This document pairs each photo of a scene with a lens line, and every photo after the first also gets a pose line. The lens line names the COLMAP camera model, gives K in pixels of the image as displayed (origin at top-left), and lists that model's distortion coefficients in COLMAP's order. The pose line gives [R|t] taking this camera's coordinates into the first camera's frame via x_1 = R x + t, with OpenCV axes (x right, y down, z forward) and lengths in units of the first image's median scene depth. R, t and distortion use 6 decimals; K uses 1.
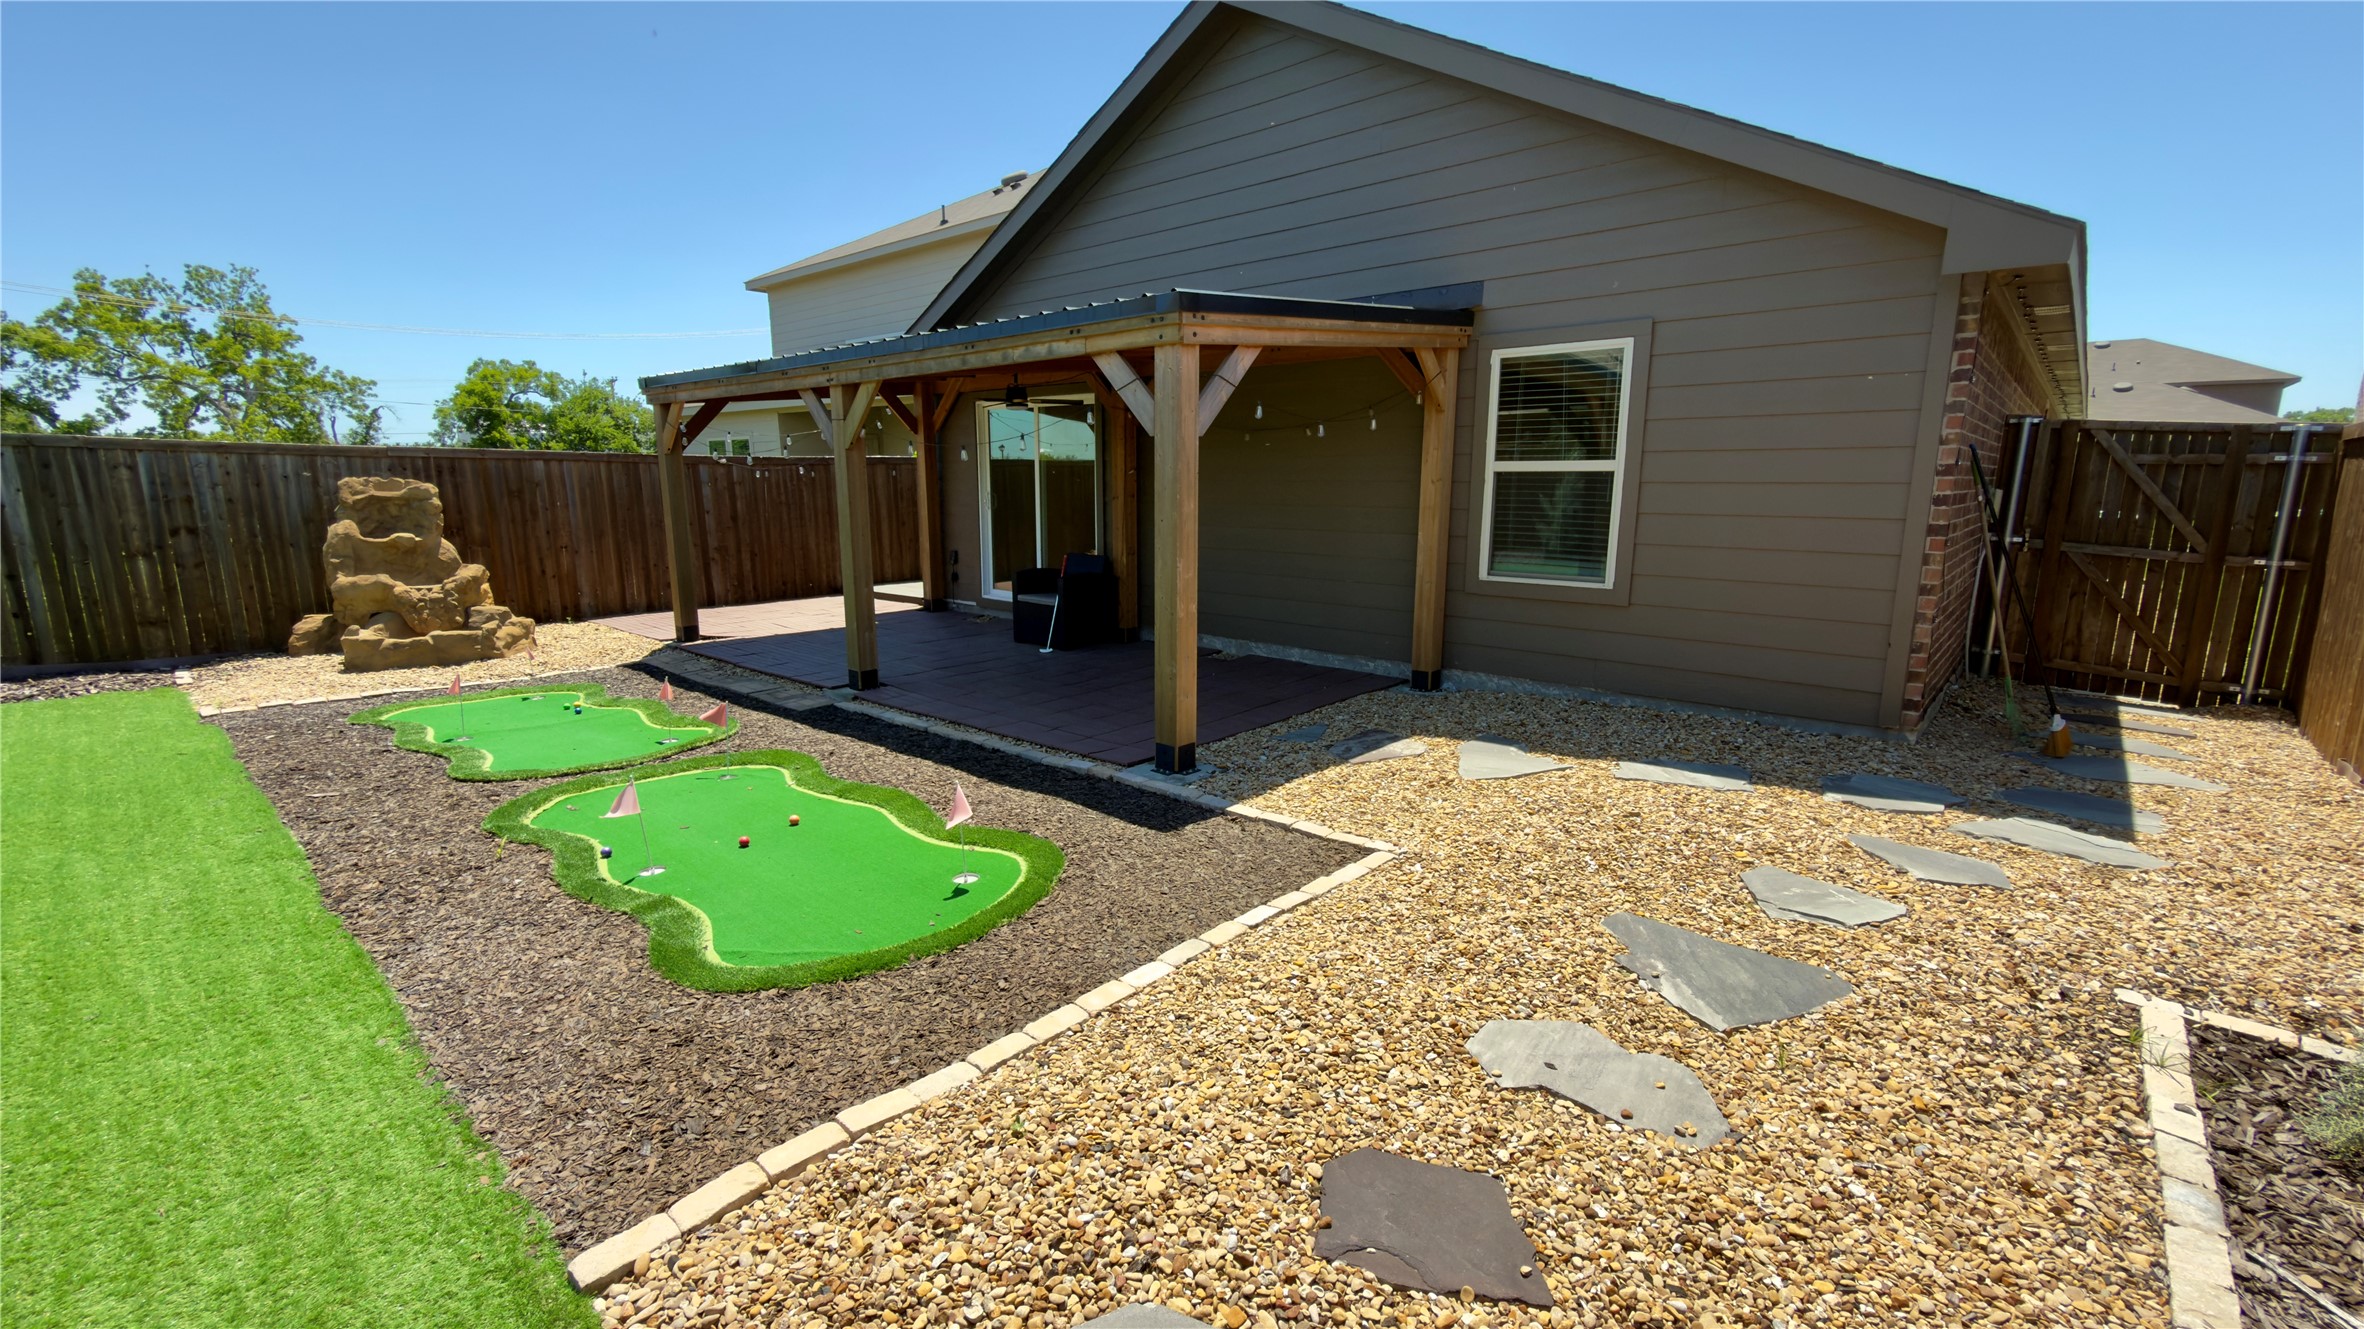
lens RADIAL K [[991.8, 0, 1183.3], [0, 991.8, 667.6], [0, 0, 1]] dist [0.000183, -0.000144]
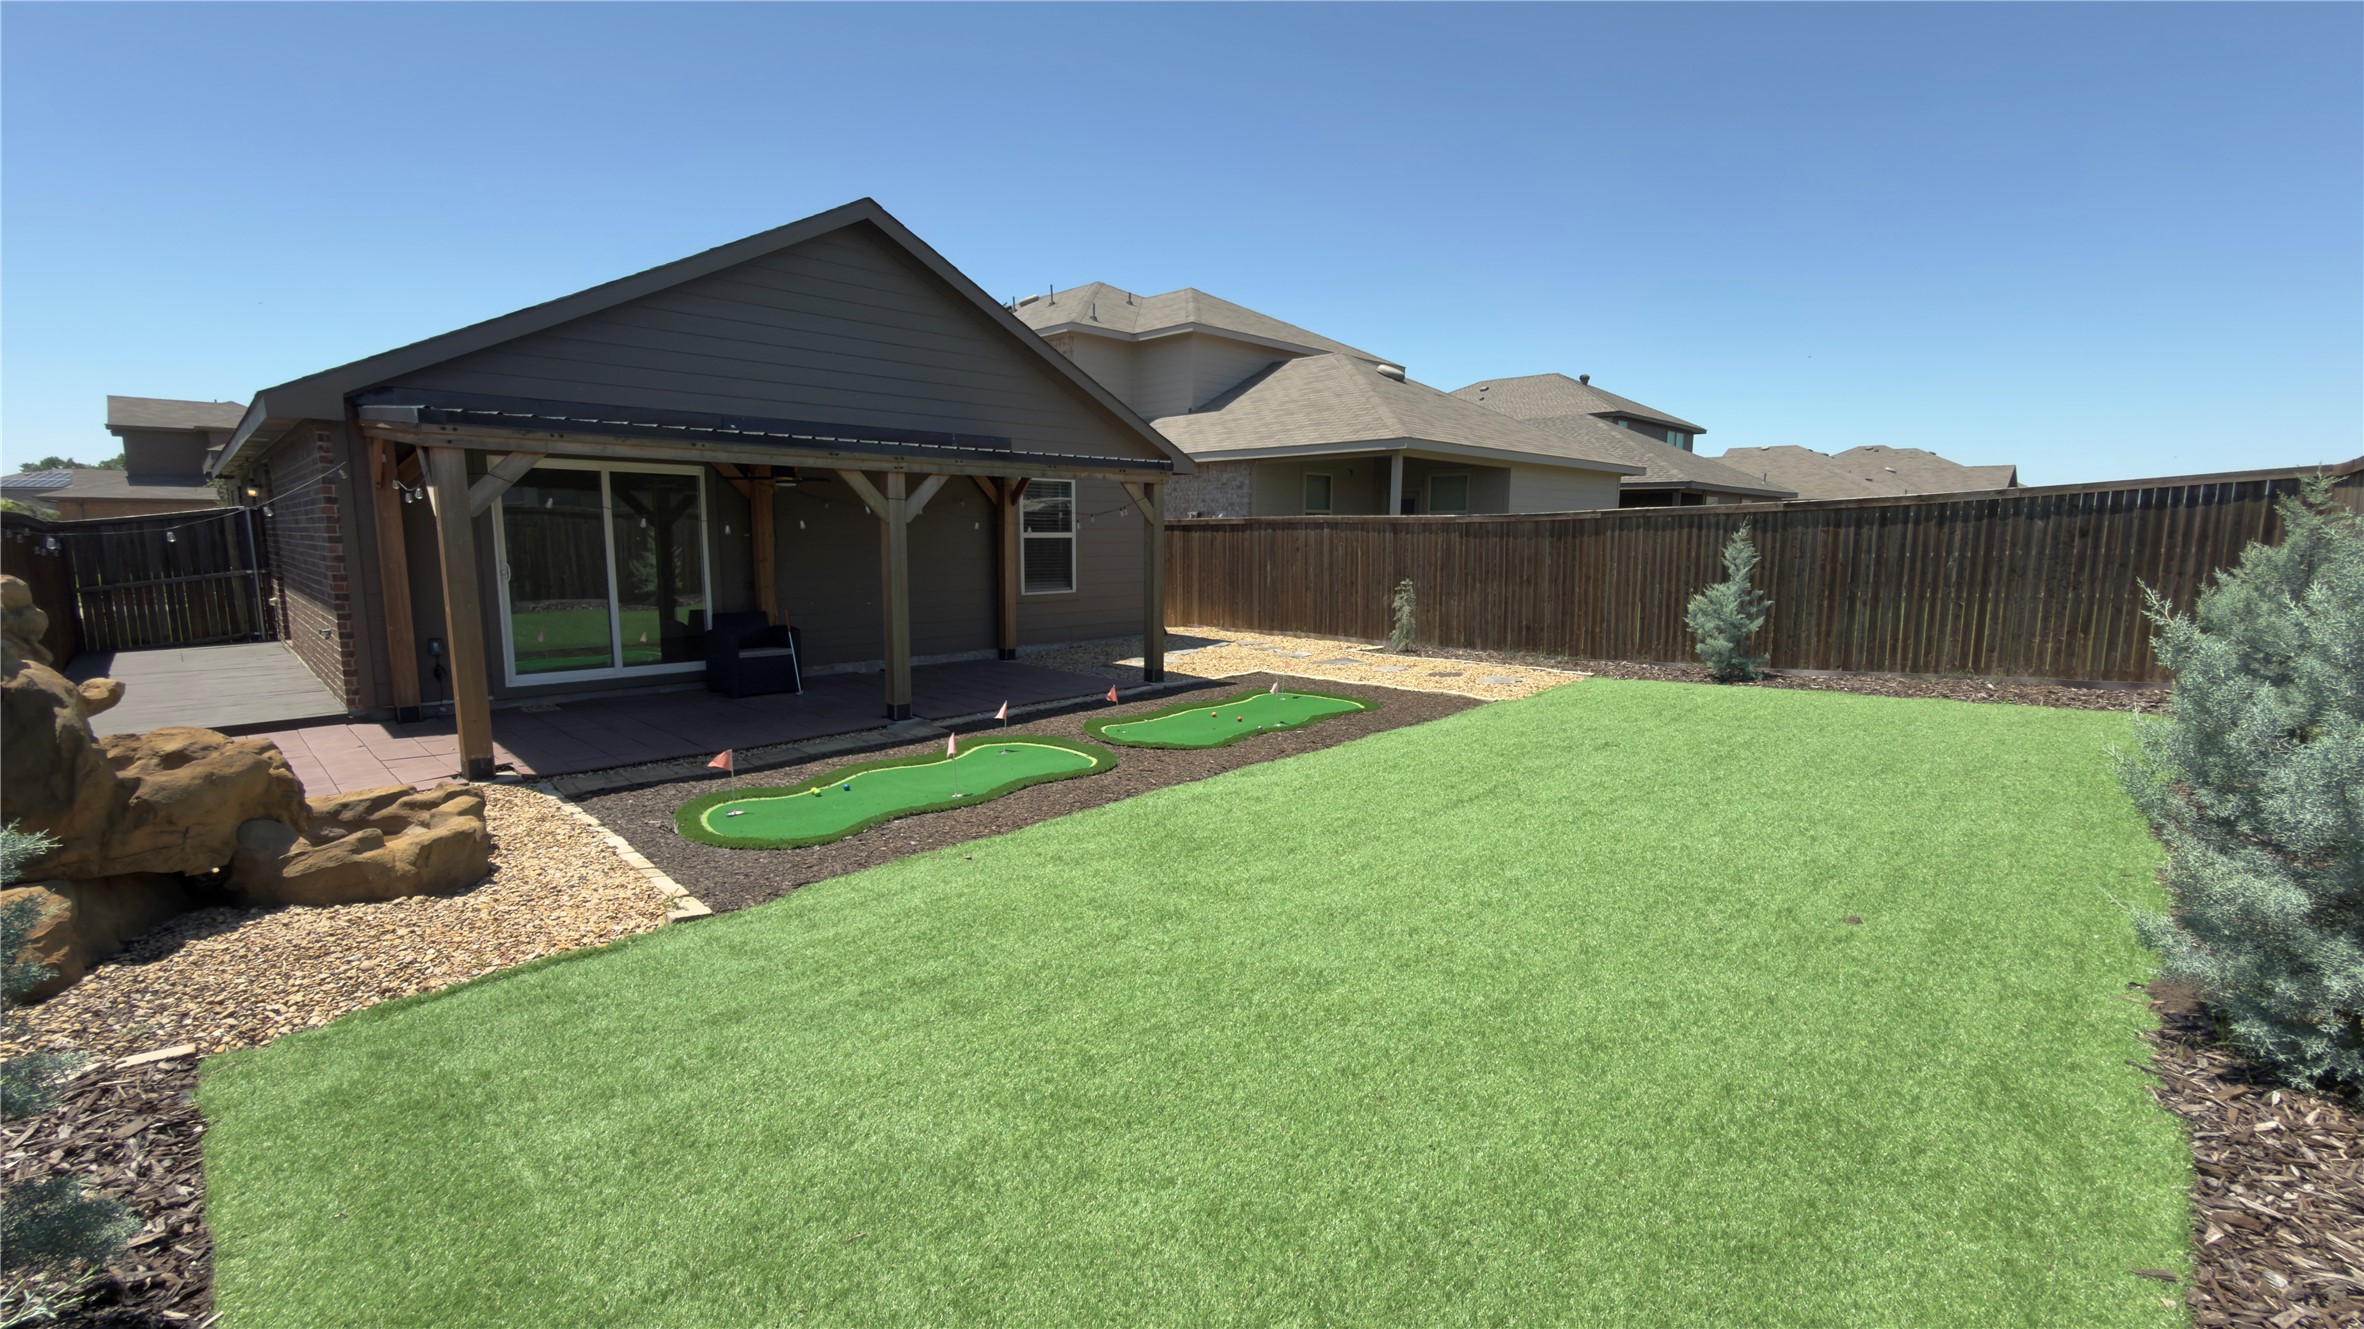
lens RADIAL K [[991.8, 0, 1183.3], [0, 991.8, 667.6], [0, 0, 1]] dist [0.000183, -0.000144]
pose [[0.046610, -0.135082, 0.989738, -1.343116], [0.185750, 0.974705, 0.124283, -0.113605], [-0.981491, 0.178051, 0.070523, 0.517102]]
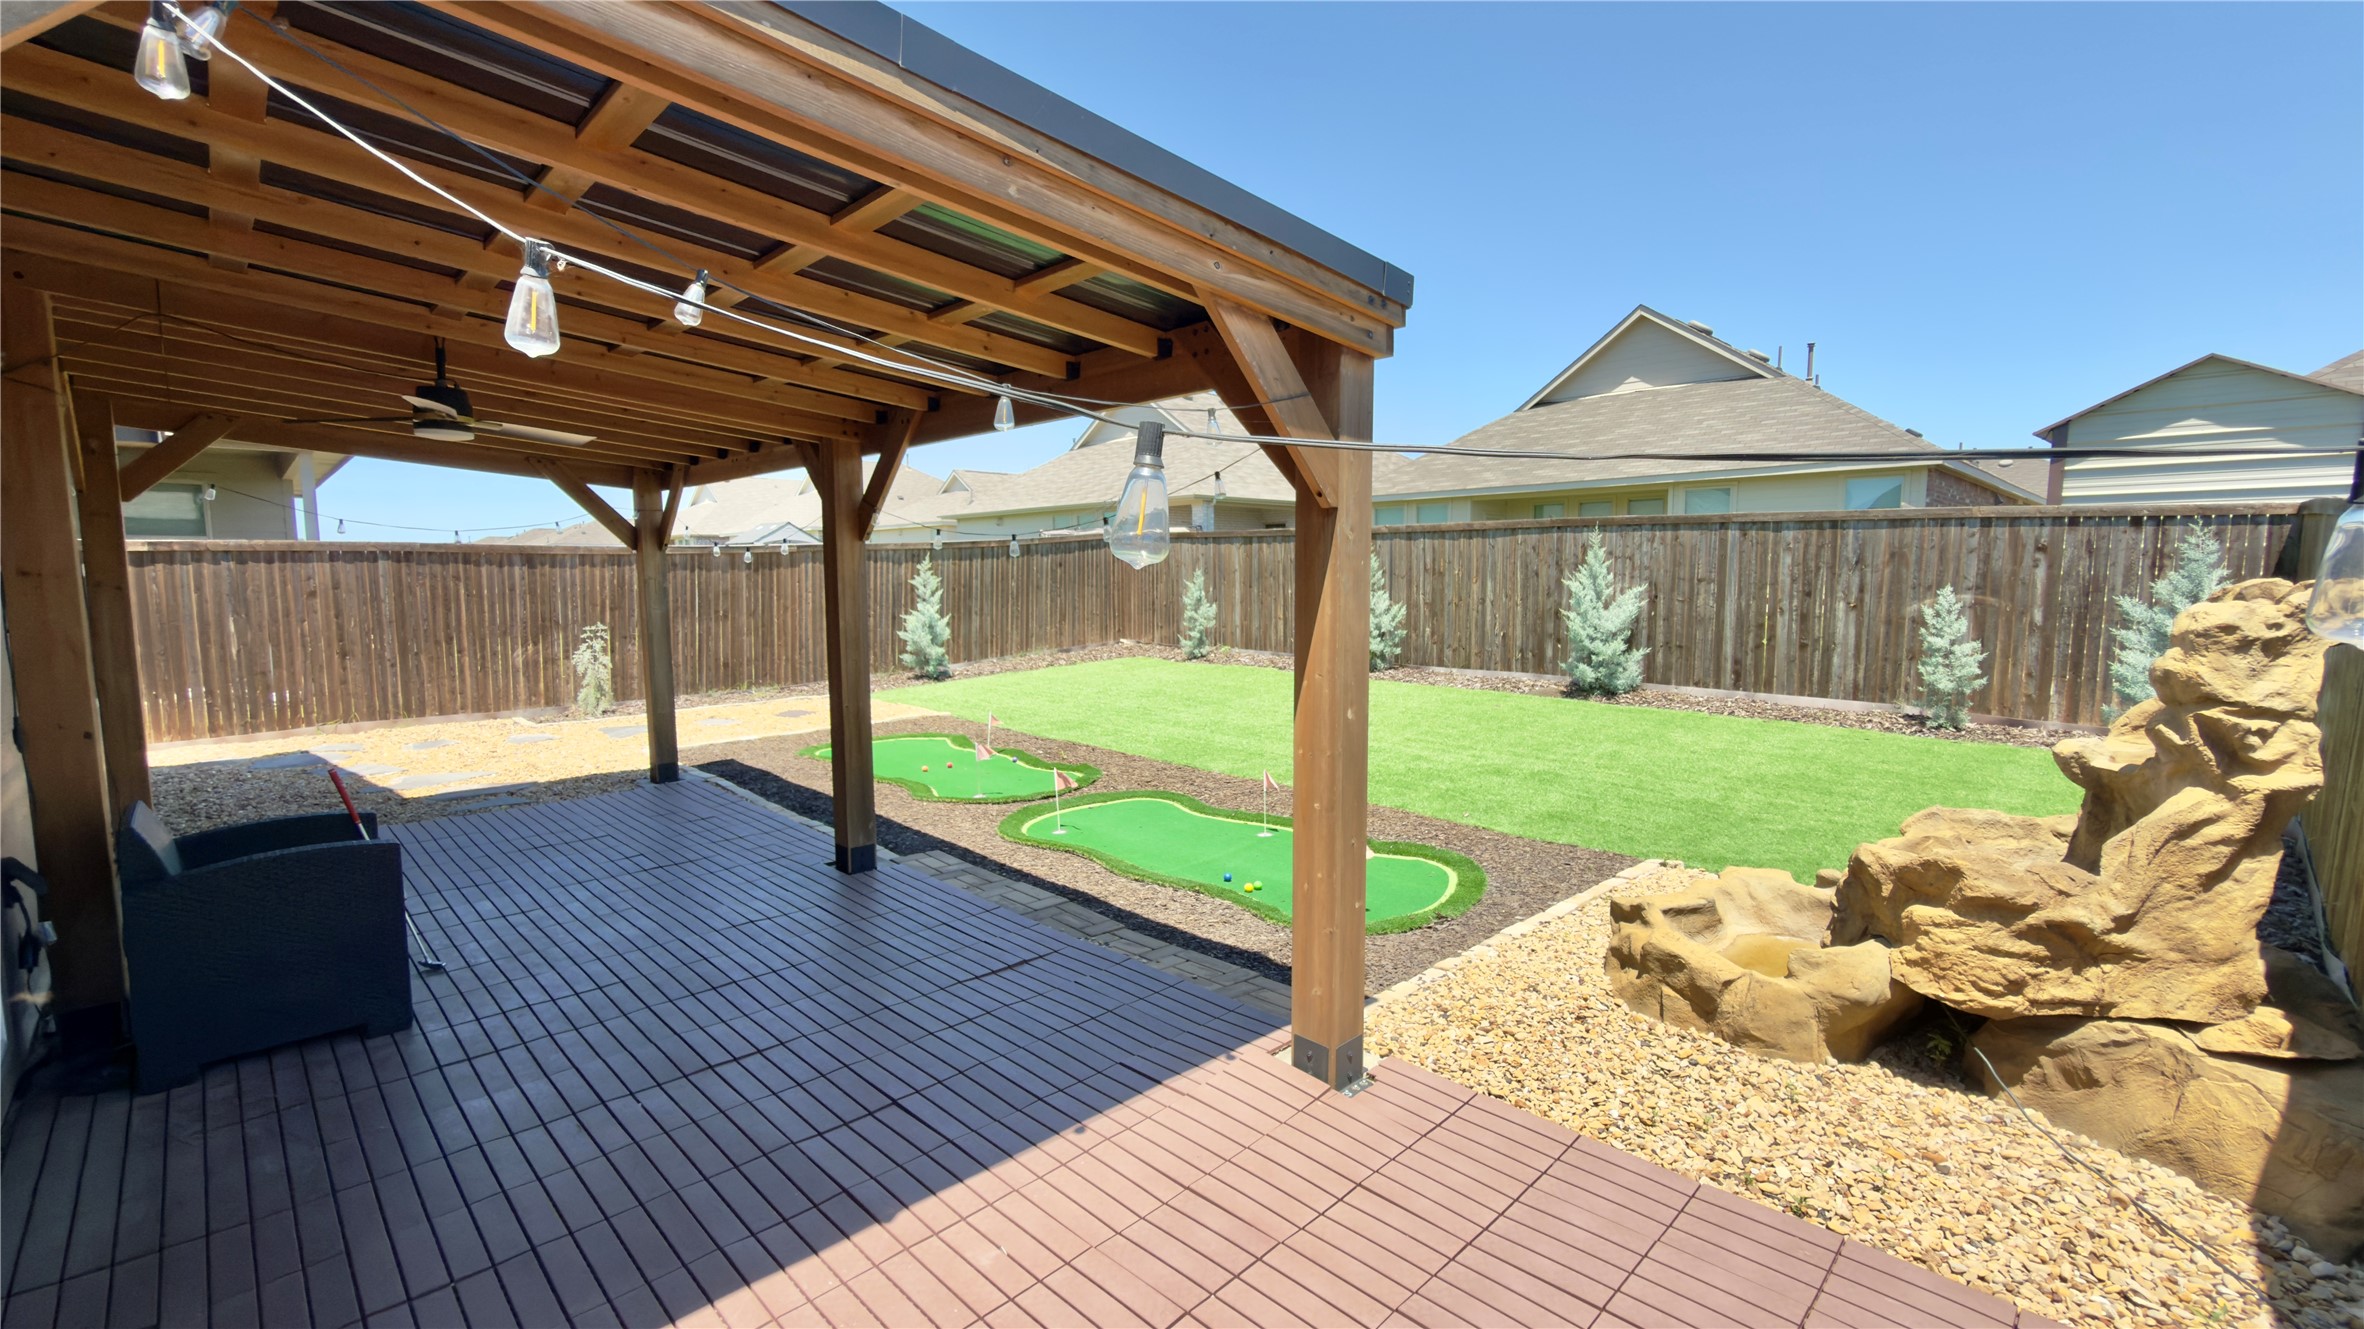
lens RADIAL K [[991.8, 0, 1183.3], [0, 991.8, 667.6], [0, 0, 1]] dist [0.000183, -0.000144]
pose [[-0.997779, -0.000730, 0.066611, -0.548398], [0.018338, 0.958295, 0.285191, -0.289962], [-0.064041, 0.285779, -0.956153, 1.478247]]
